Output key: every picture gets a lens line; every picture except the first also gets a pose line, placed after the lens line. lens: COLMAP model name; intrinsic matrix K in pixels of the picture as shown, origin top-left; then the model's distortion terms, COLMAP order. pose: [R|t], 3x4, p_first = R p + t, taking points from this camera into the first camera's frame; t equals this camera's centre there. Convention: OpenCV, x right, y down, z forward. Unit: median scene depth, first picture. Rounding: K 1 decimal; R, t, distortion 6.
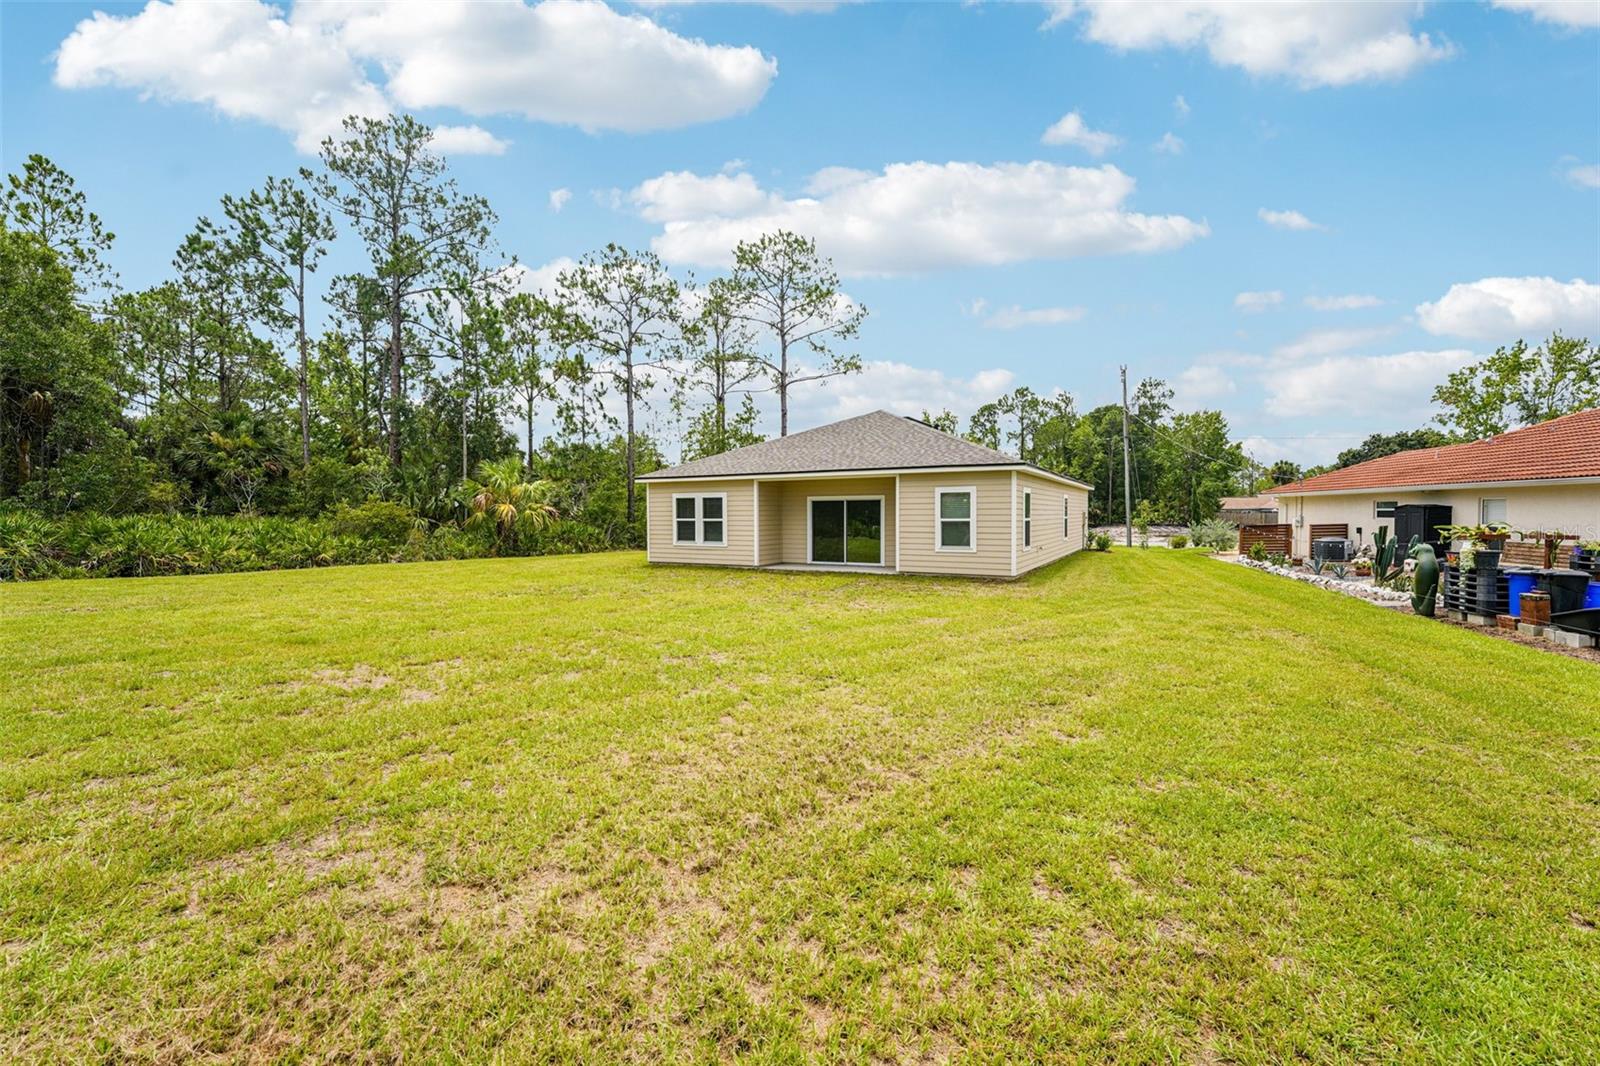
lens RADIAL K [[679.7, 0, 798.0], [0, 679.7, 529.8], [0, 0, 1]] dist [-0.025985, 0.002828]
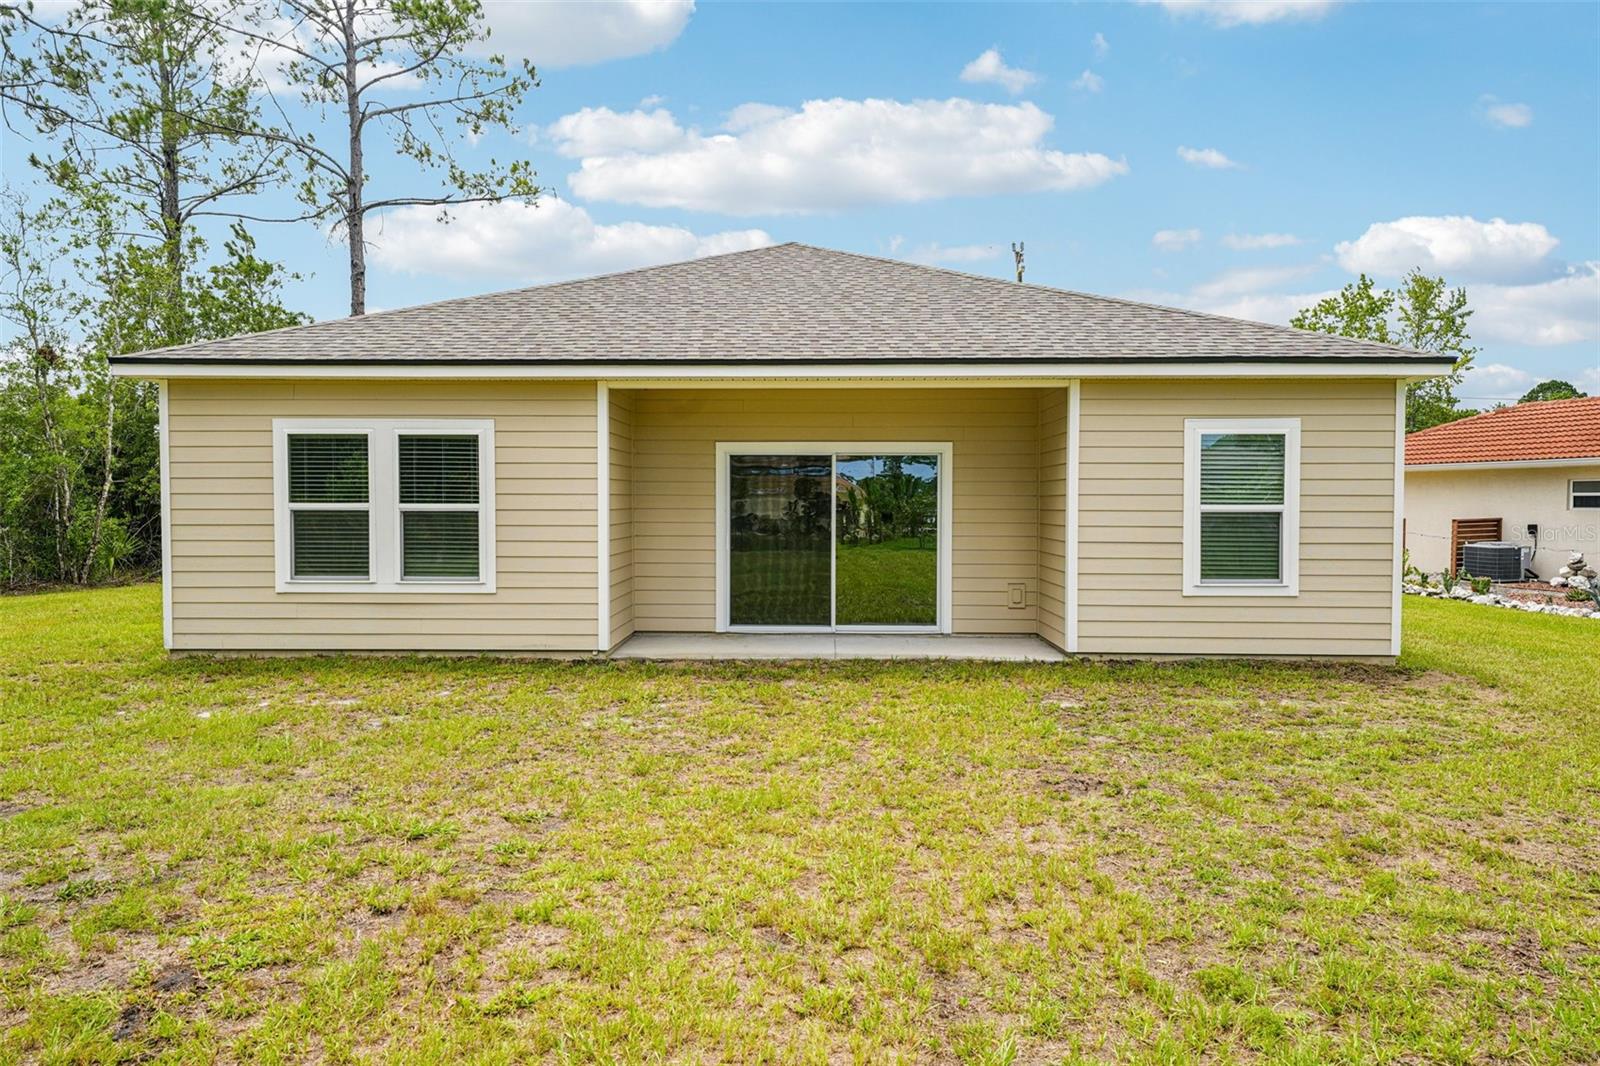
lens RADIAL K [[1086.4, 0, 801.9], [0, 1086.4, 534.3], [0, 0, 1]] dist [0.031541, -0.001176]
pose [[0.883620, -0.007599, 0.468143, -0.210217], [0.005188, 0.999966, 0.006439, -0.004661], [-0.468176, -0.003261, 0.883629, 0.481022]]
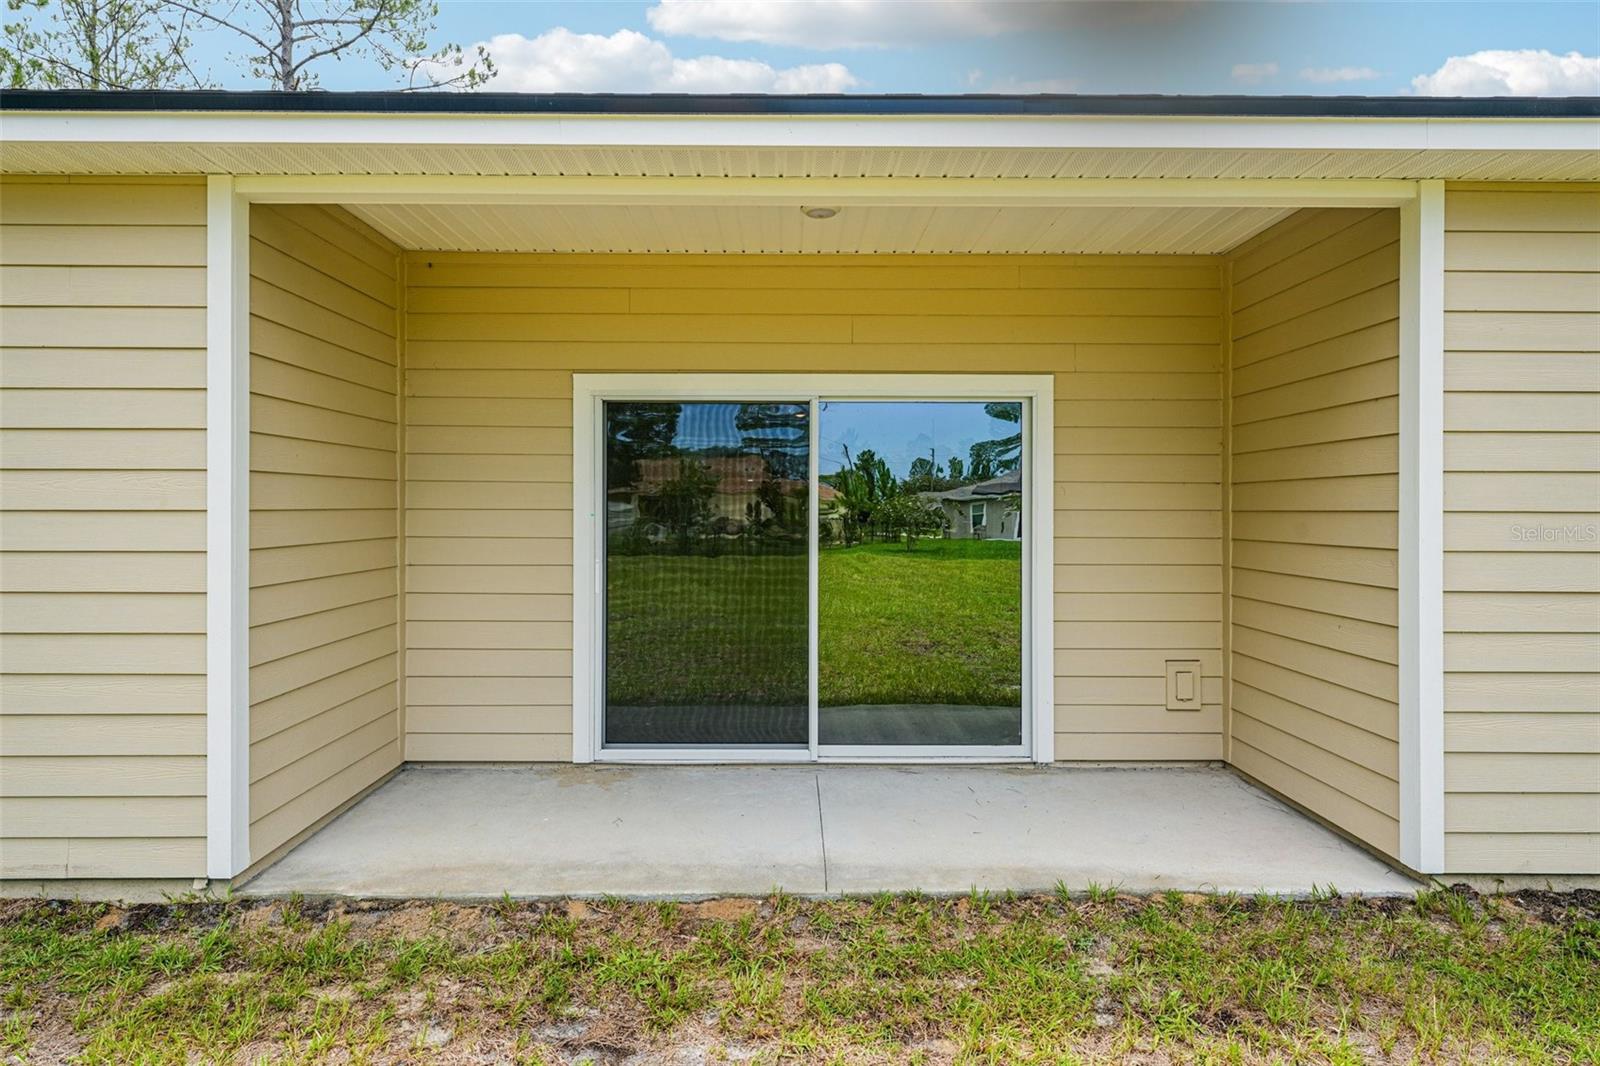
lens RADIAL K [[908.1, 0, 797.8], [0, 908.1, 524.5], [0, 0, 1]] dist [-0.003226, -0.000238]
pose [[0.869255, -0.002515, 0.494358, -0.050055], [0.006172, 0.999964, -0.005764, -0.009018], [-0.494326, 0.008062, 0.869239, 0.771926]]
